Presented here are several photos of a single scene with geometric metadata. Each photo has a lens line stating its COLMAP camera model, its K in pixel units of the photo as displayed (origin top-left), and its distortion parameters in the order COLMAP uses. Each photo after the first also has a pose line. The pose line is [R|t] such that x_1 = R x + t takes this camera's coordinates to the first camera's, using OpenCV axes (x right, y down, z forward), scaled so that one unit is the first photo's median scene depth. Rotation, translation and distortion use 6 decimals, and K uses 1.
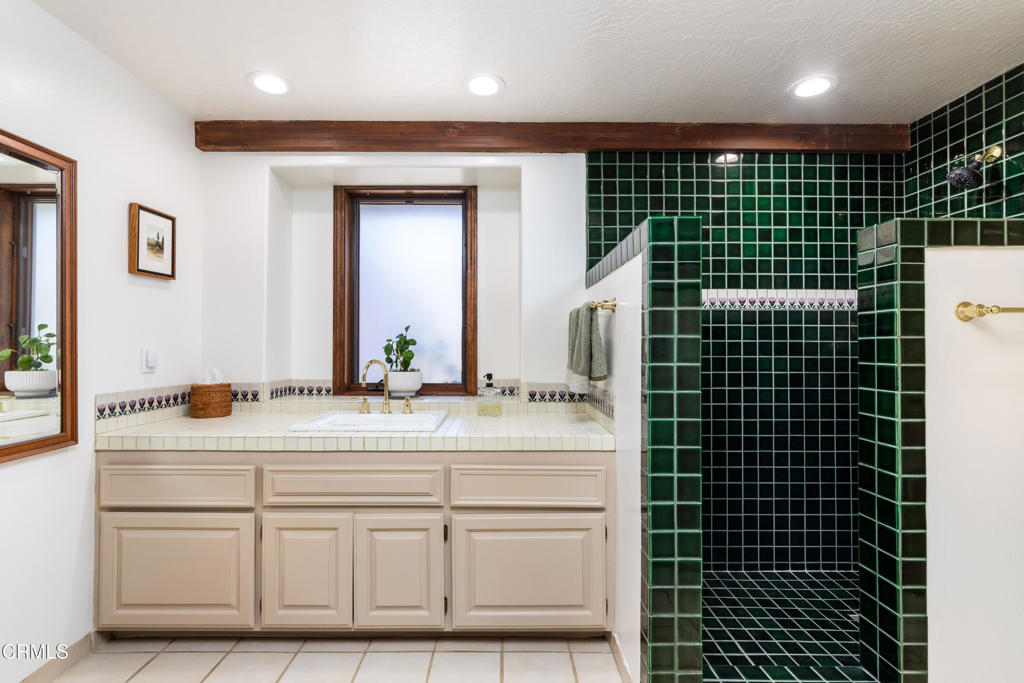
lens RADIAL K [[470.3, 0, 502.5], [0, 470.3, 348.5], [0, 0, 1]] dist [-0.004268, -0.002677]
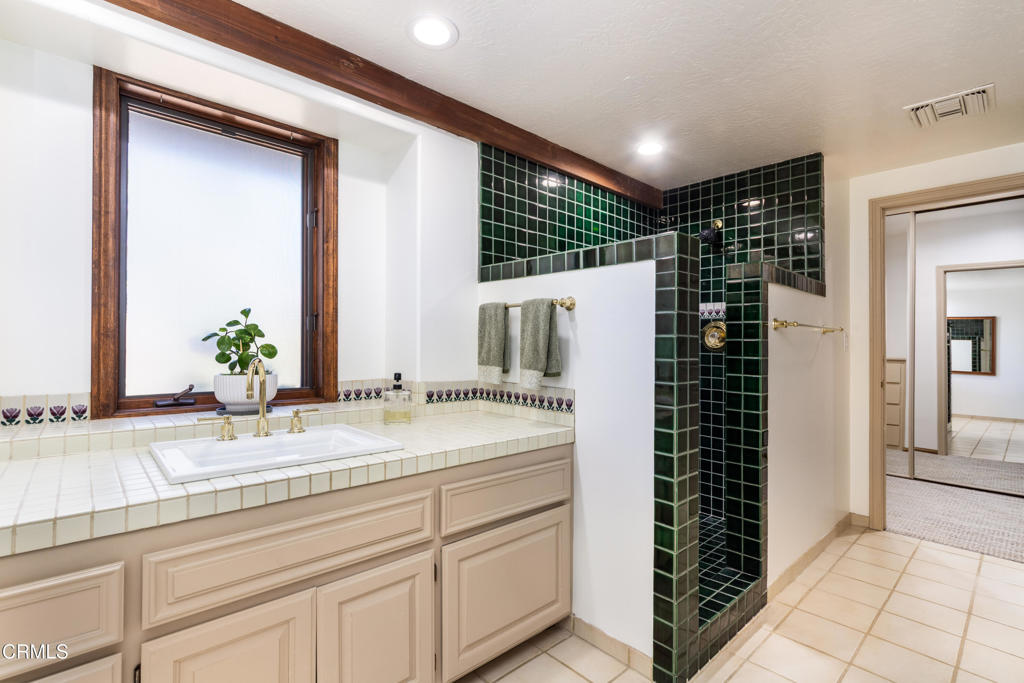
lens RADIAL K [[470.3, 0, 509.1], [0, 470.3, 340.8], [0, 0, 1]] dist [-0.004268, -0.002677]
pose [[0.729593, 0.013323, 0.683751, -0.450375], [-0.012021, 0.999906, -0.006656, -0.000994], [-0.683776, -0.003363, 0.729685, 0.252634]]
